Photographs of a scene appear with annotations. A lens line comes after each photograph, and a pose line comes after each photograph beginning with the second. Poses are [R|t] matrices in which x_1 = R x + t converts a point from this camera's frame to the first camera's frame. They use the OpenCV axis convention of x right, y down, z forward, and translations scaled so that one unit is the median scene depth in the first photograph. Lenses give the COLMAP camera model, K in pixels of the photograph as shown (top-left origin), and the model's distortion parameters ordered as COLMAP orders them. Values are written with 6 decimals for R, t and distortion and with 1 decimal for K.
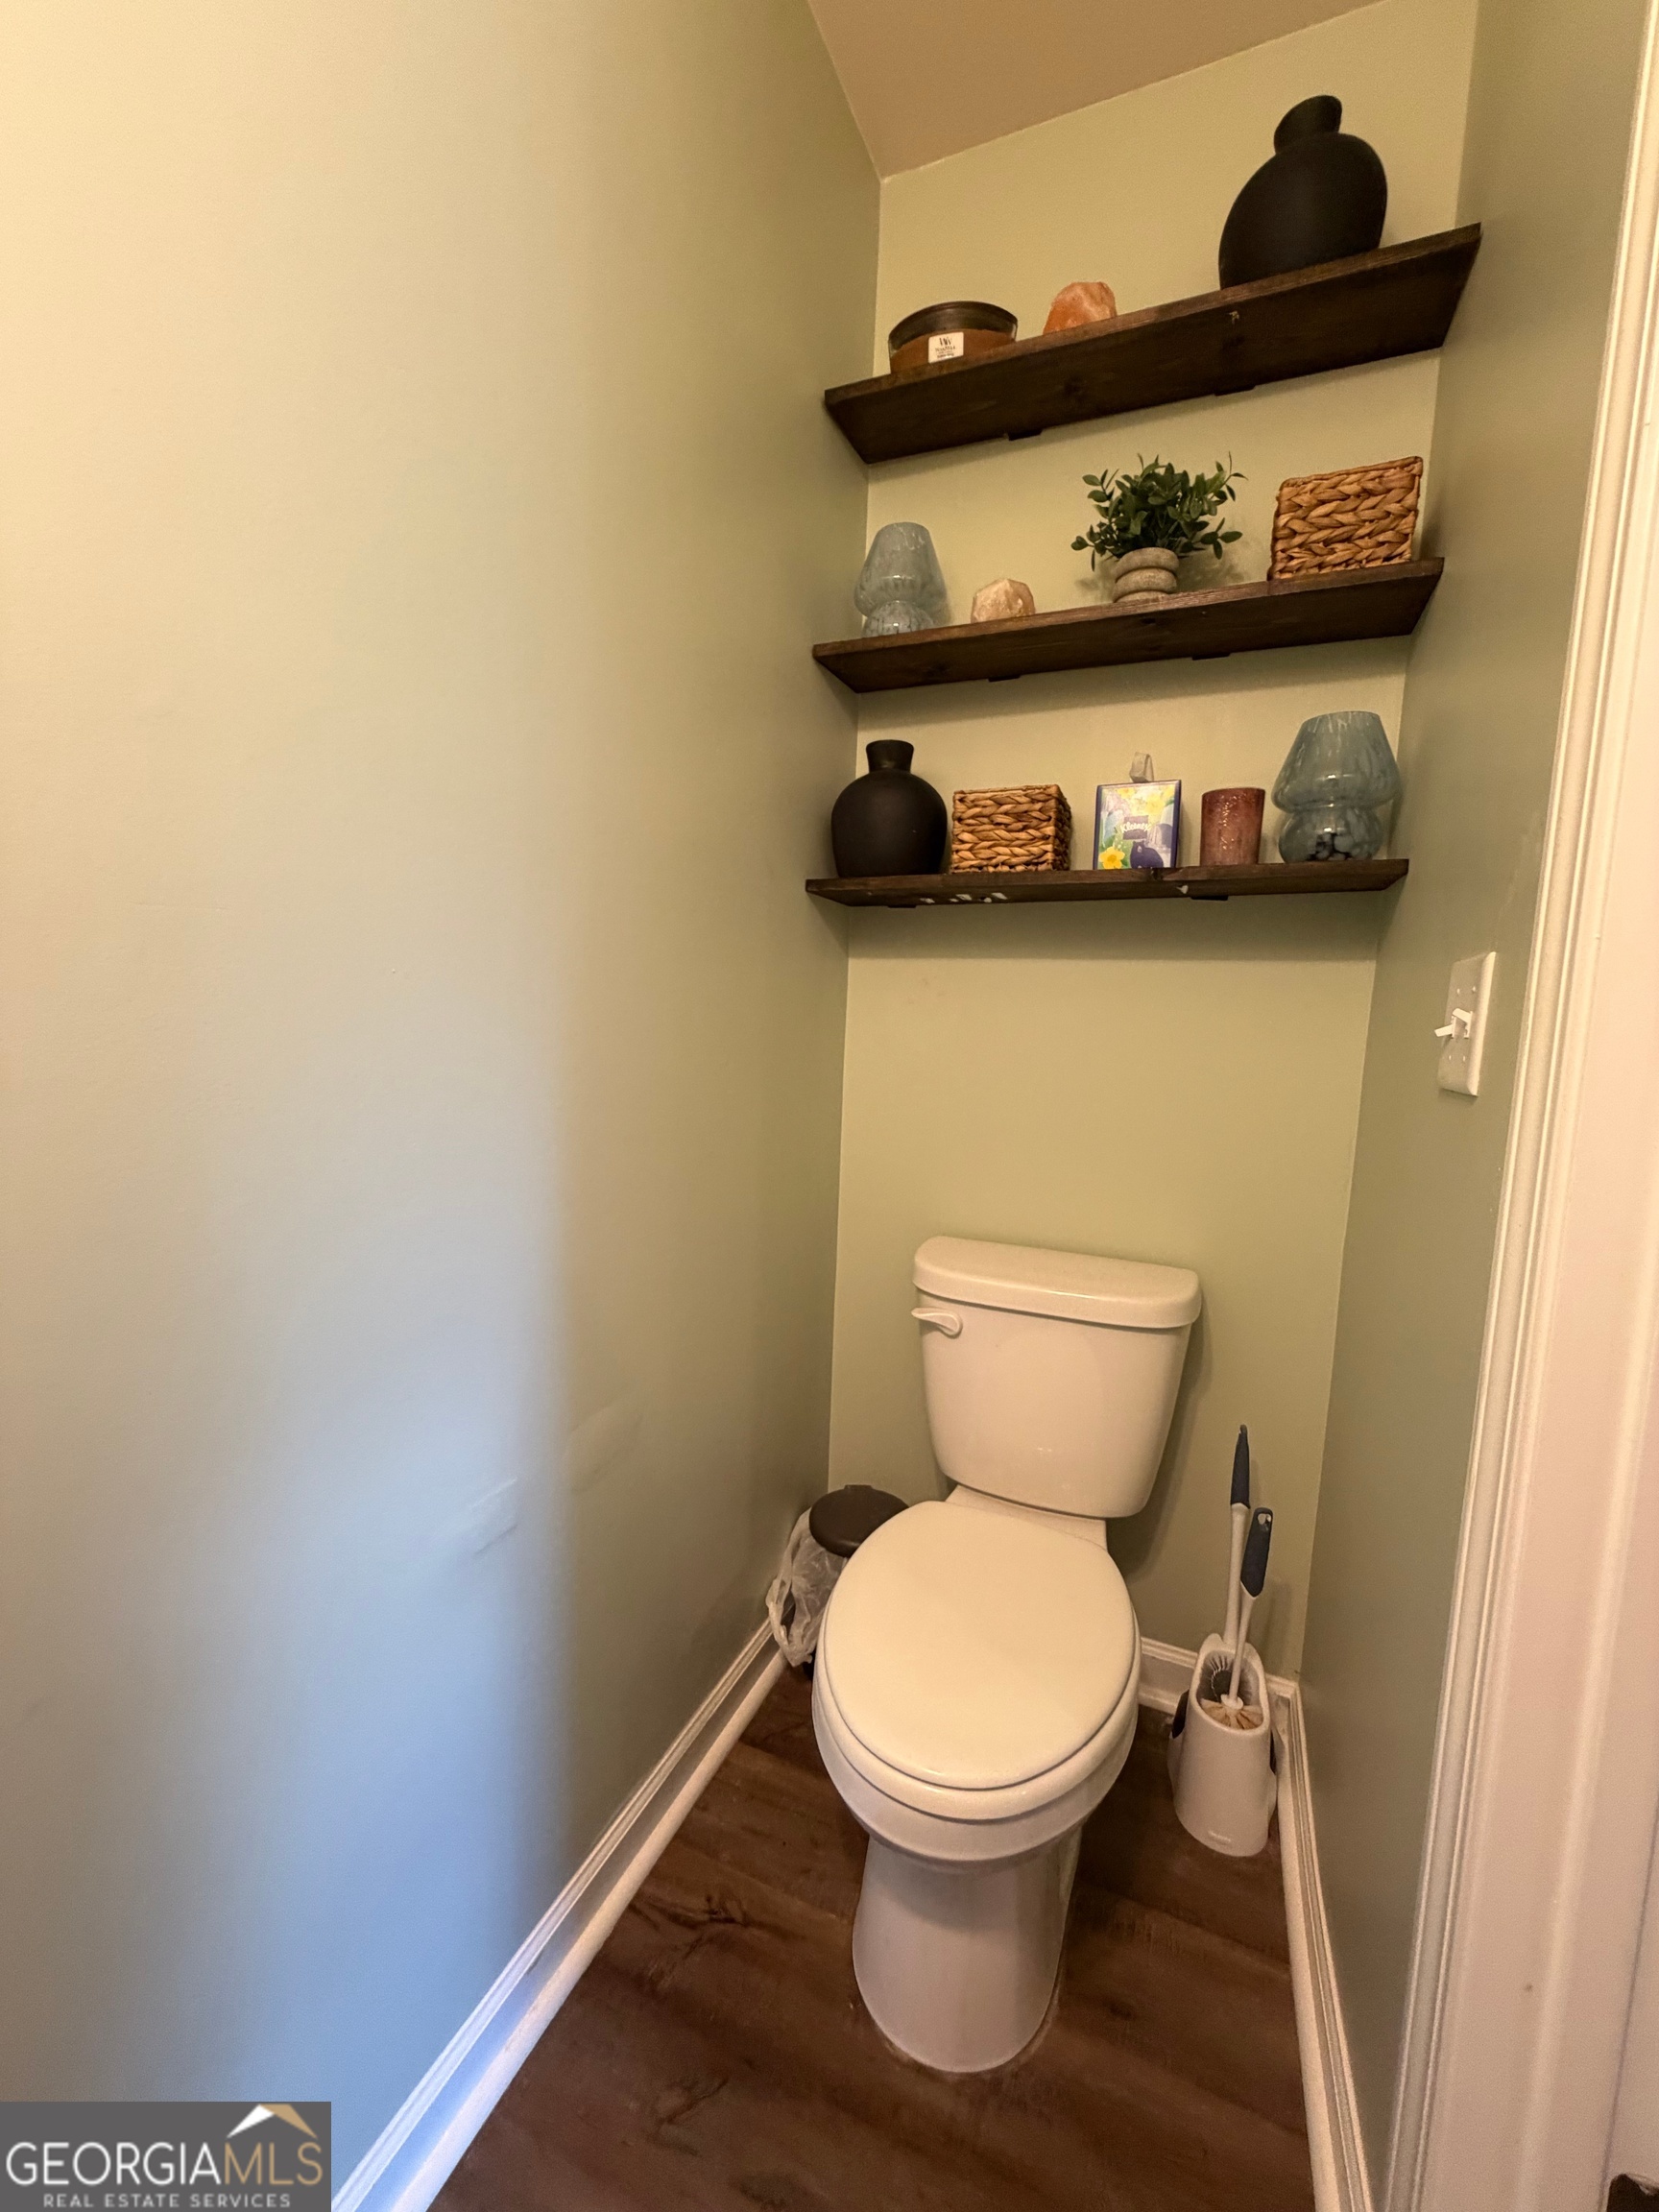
lens RADIAL K [[879.6, 0, 829.5], [0, 879.6, 1106.0], [0, 0, 1]] dist [-0.001655, -0.000243]
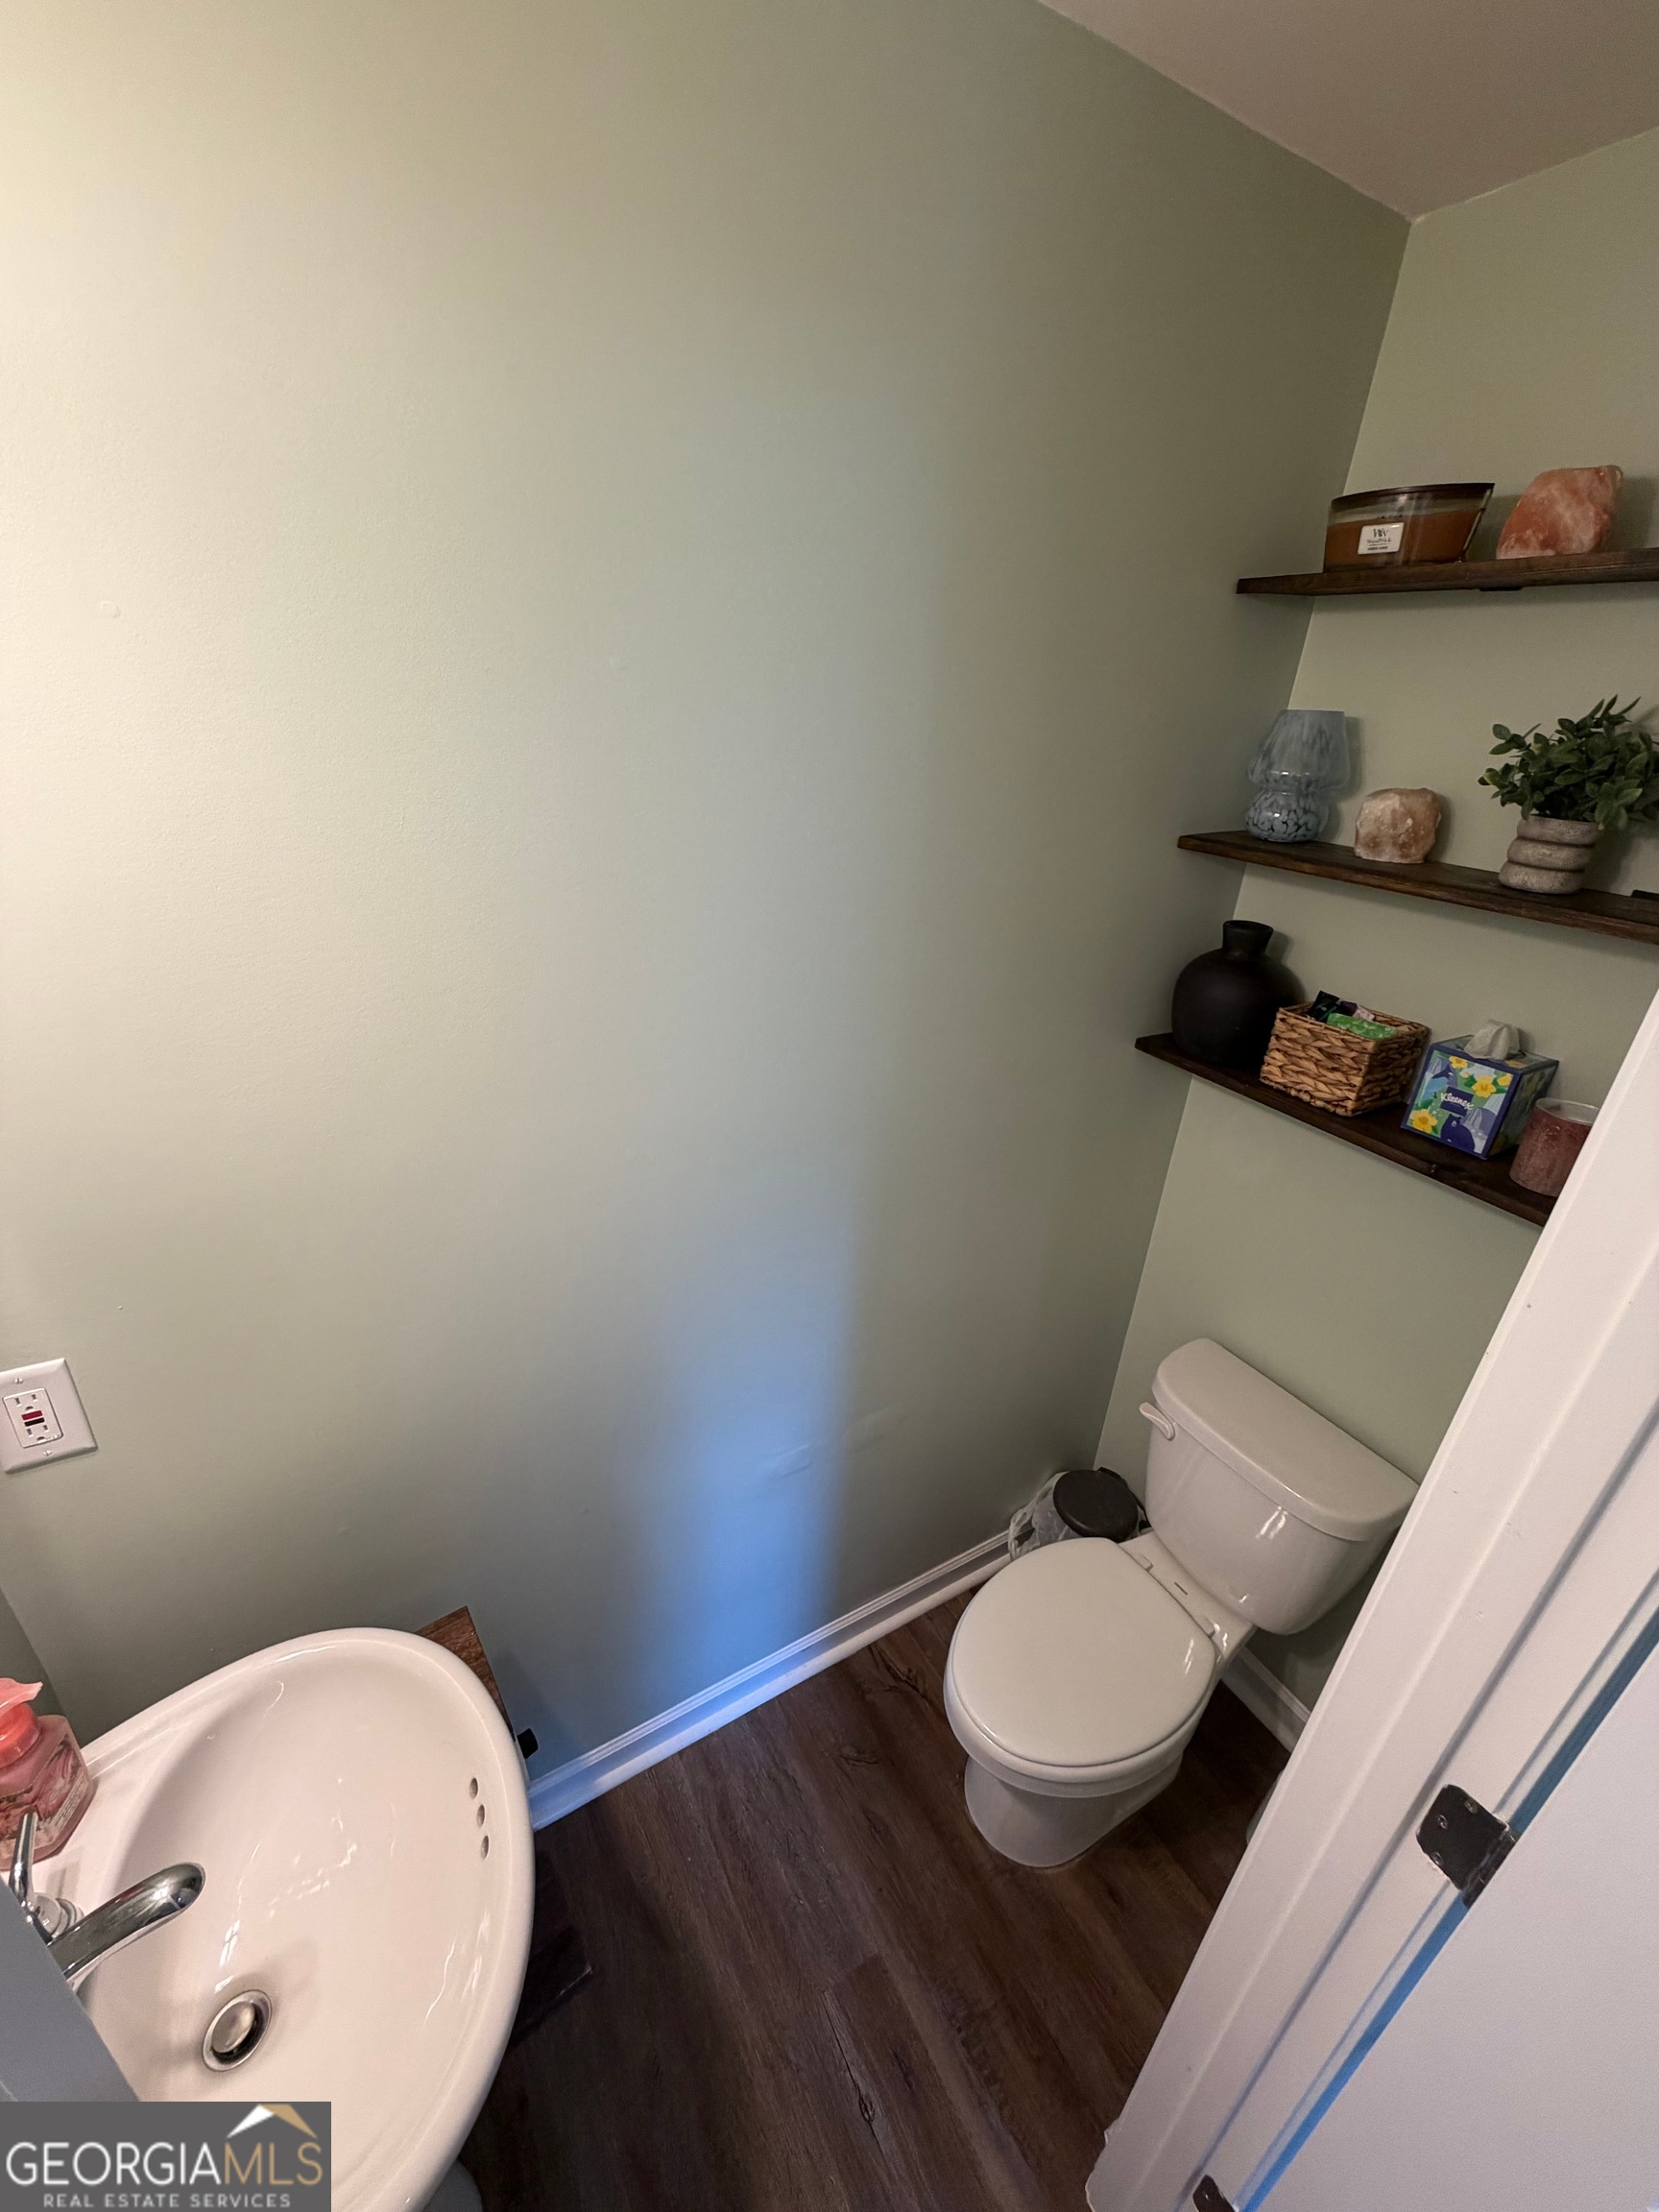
lens RADIAL K [[879.6, 0, 829.5], [0, 879.6, 1106.0], [0, 0, 1]] dist [-0.001655, -0.000243]
pose [[0.807254, 0.260901, -0.529407, 0.303085], [-0.092784, 0.941935, 0.322723, -0.554386], [0.582866, -0.211399, 0.784588, -0.148844]]
